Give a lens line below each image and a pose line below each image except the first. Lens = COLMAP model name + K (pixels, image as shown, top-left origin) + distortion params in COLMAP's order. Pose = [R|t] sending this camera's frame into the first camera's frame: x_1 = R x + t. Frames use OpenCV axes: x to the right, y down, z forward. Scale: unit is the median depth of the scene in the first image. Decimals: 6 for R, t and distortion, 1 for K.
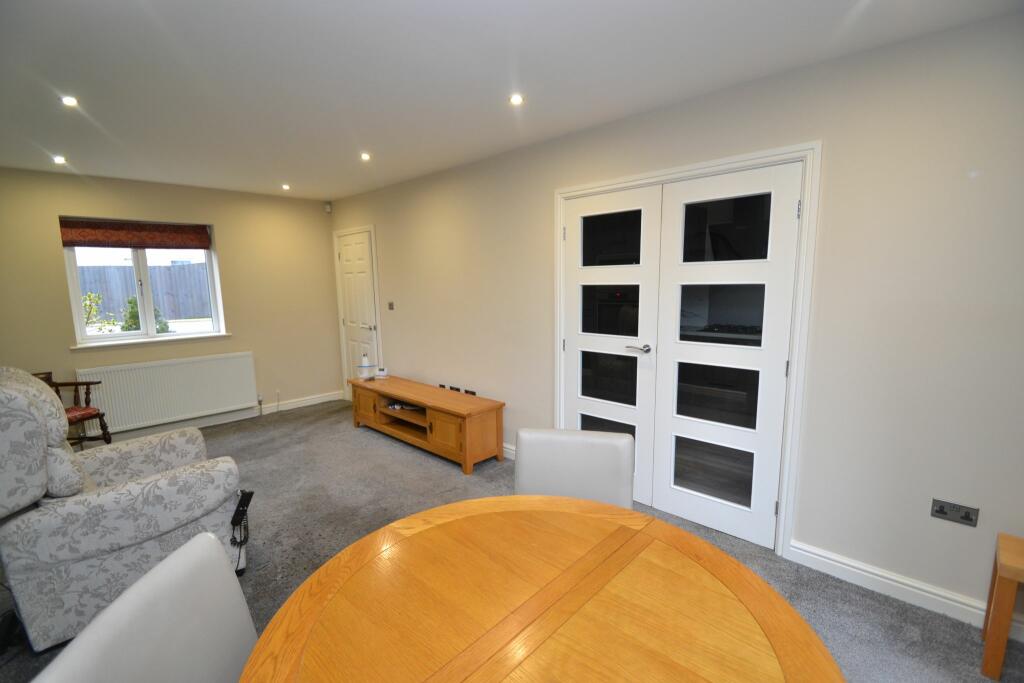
lens RADIAL K [[453.5, 0, 504.1], [0, 453.5, 347.2], [0, 0, 1]] dist [0.012273, -0.015802]
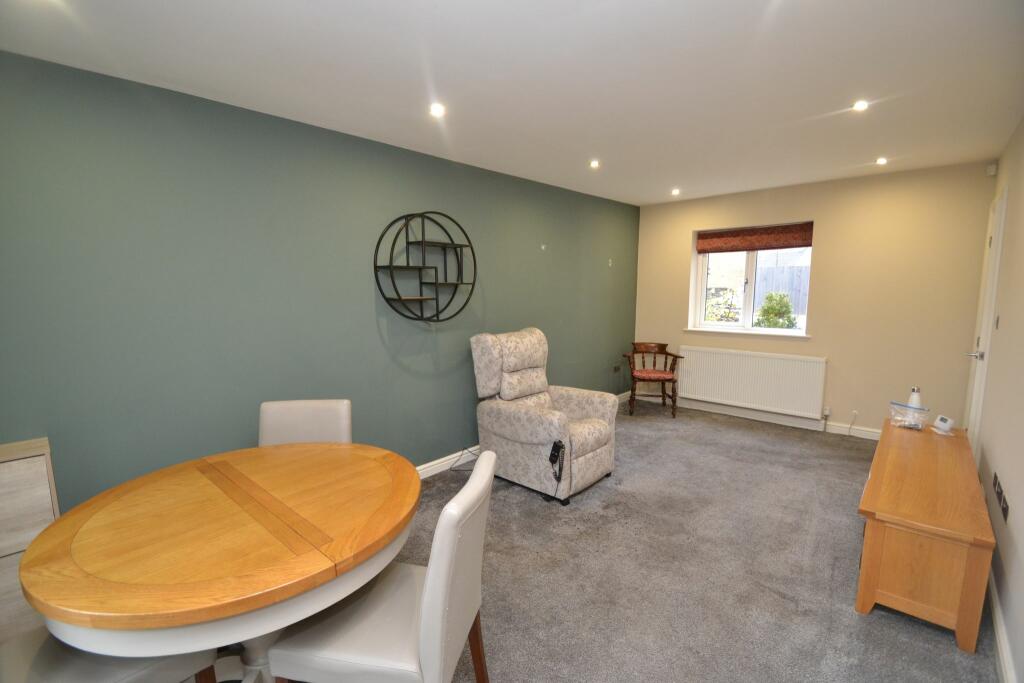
lens RADIAL K [[465.0, 0, 512.0], [0, 465.0, 341.5], [0, 0, 1]] dist [-0.001163, -0.000456]
pose [[0.031384, 0.135245, -0.990315, 0.366857], [-0.138309, 0.981859, 0.129707, -0.063964], [0.989892, 0.132899, 0.049521, 0.385166]]
